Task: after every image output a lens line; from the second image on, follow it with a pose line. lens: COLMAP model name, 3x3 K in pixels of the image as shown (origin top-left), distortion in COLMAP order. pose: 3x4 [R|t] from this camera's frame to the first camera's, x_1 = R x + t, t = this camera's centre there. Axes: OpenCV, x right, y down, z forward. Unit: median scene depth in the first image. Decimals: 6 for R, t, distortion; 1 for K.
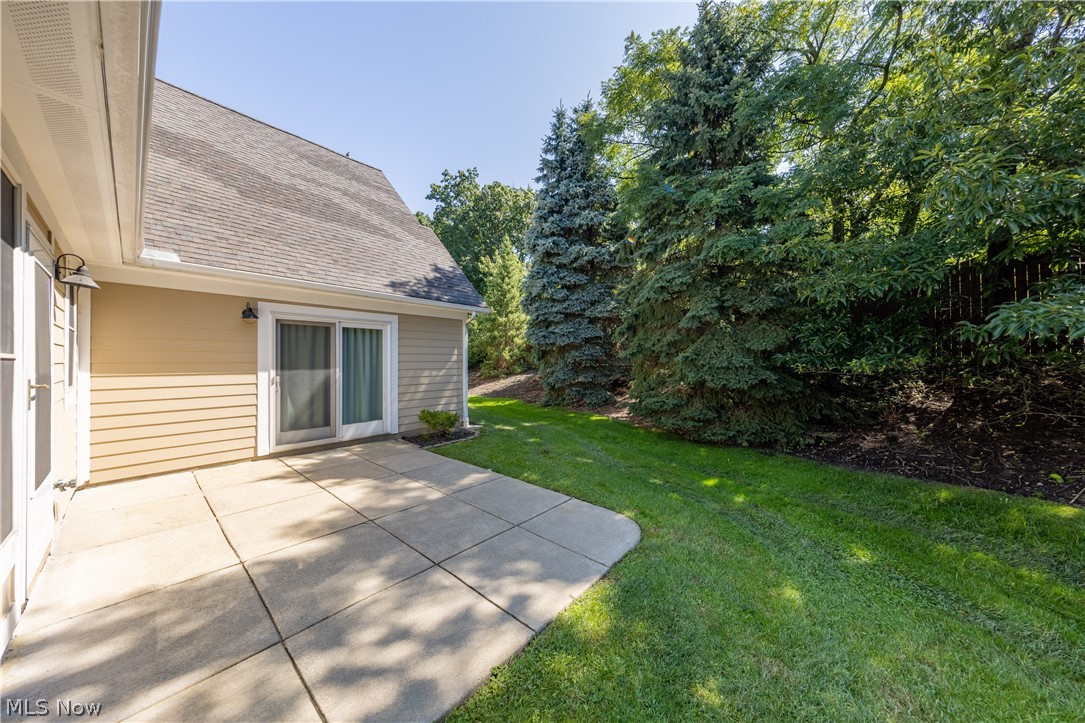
lens RADIAL K [[342.8, 0, 546.8], [0, 342.8, 360.7], [0, 0, 1]] dist [-0.000362, 0.000024]
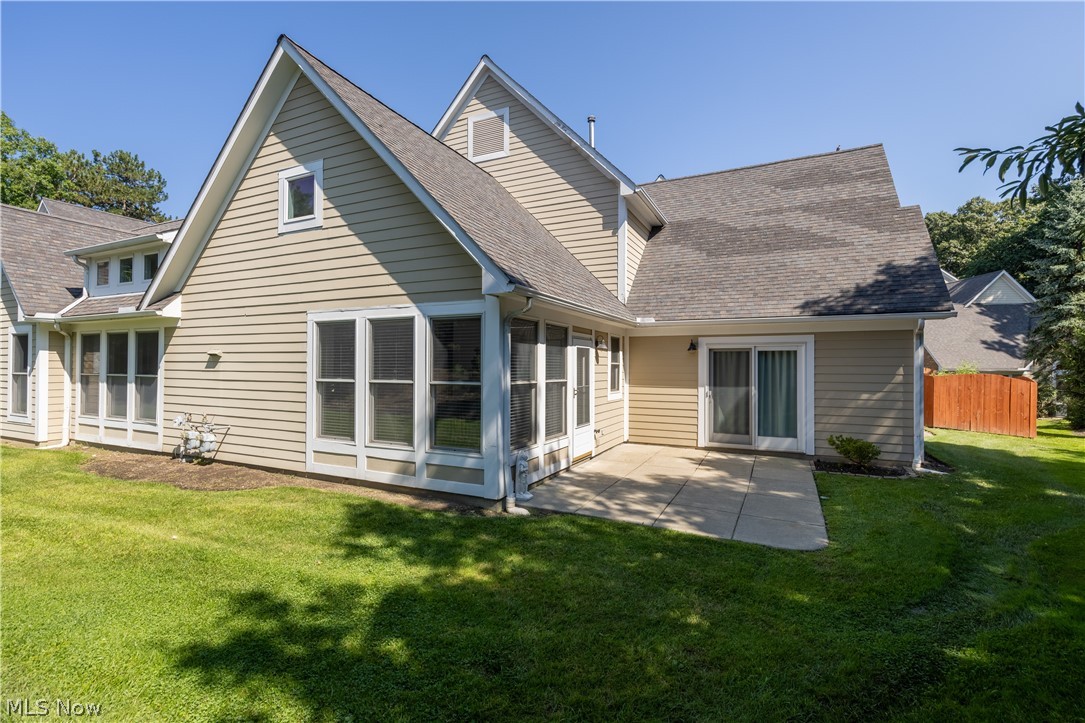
lens RADIAL K [[496.8, 0, 539.2], [0, 496.8, 365.9], [0, 0, 1]] dist [-0.002229, -0.000241]
pose [[0.231587, 0.000370, -0.972814, 0.991538], [-0.006078, 0.999981, -0.001067, -0.047825], [0.972795, 0.006160, 0.231585, -0.119347]]
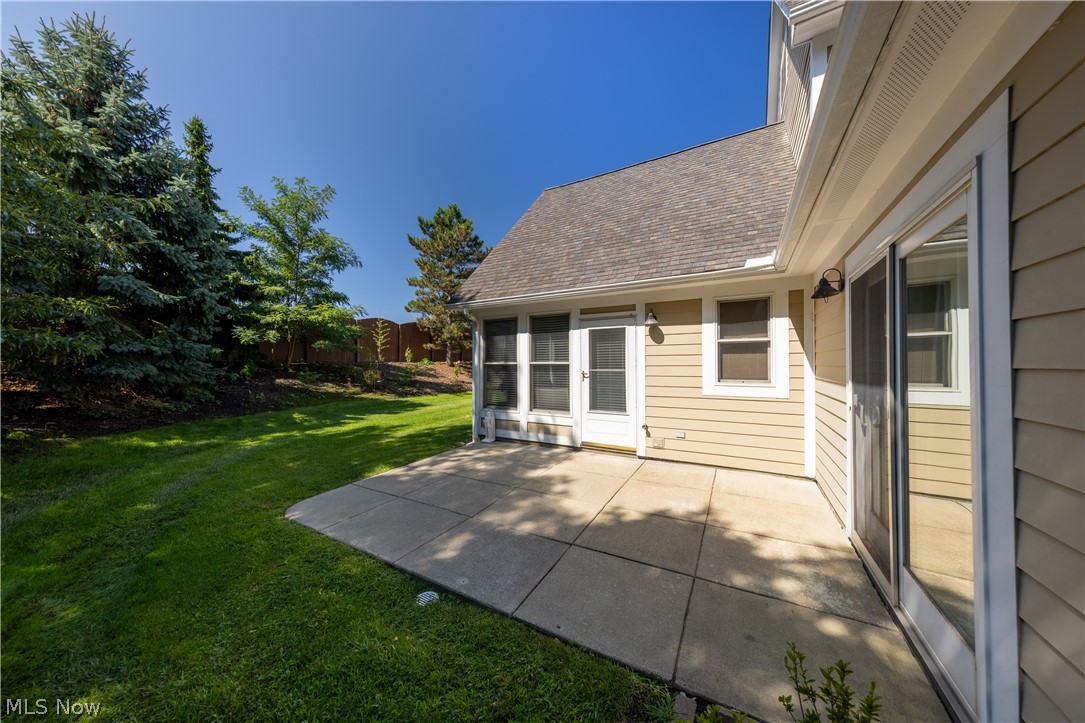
lens RADIAL K [[342.8, 0, 537.2], [0, 342.8, 359.4], [0, 0, 1]] dist [-0.000362, 0.000024]
pose [[-0.987105, 0.004462, -0.160013, -0.237472], [0.006555, 0.999900, -0.012555, -0.001854], [0.159941, -0.013442, -0.987035, 1.457380]]
